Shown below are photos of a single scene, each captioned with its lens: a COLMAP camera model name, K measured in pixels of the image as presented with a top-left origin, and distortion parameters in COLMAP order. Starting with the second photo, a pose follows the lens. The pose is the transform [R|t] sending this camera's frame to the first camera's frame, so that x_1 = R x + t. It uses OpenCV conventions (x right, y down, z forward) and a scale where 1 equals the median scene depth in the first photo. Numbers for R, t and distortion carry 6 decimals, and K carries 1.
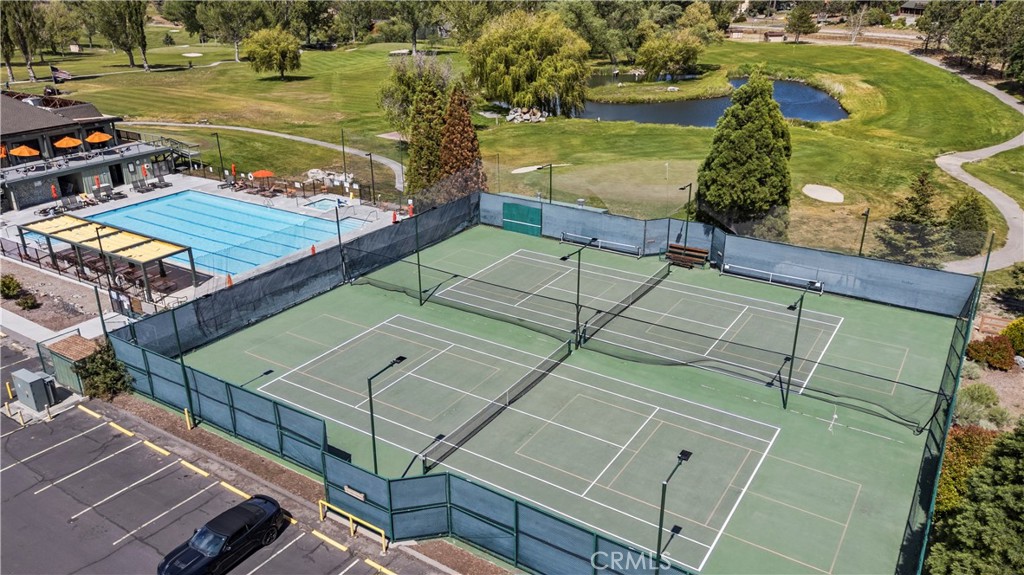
lens RADIAL K [[755.7, 0, 512.0], [0, 755.7, 287.5], [0, 0, 1]] dist [0.083401, -0.070399]
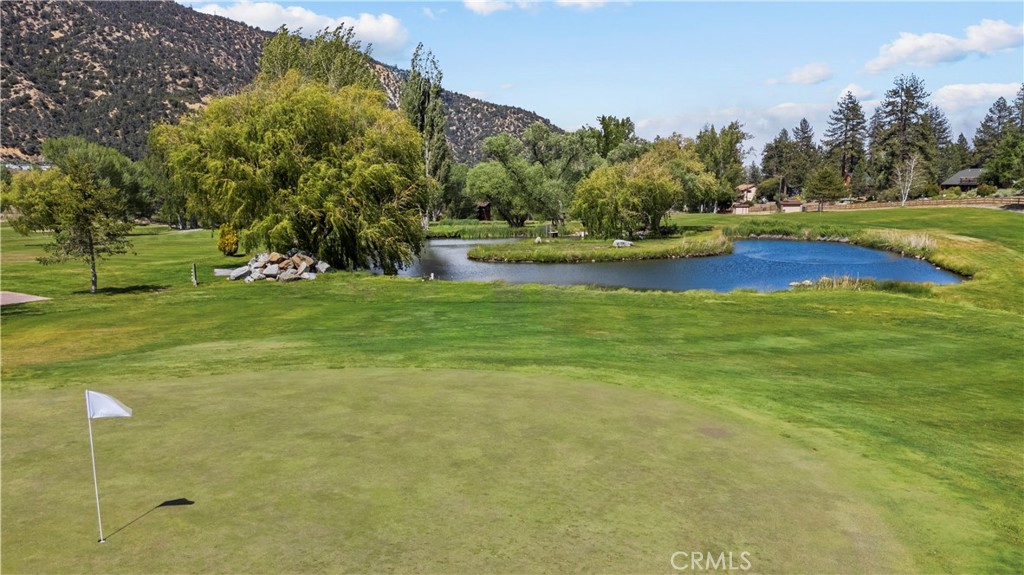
lens RADIAL K [[755.7, 0, 512.0], [0, 755.7, 287.5], [0, 0, 1]] dist [0.083401, -0.070399]
pose [[0.999590, 0.001886, -0.028584, 0.226477], [-0.009366, 0.964504, -0.263903, -0.119898], [0.027071, 0.264063, 0.964126, 0.715897]]
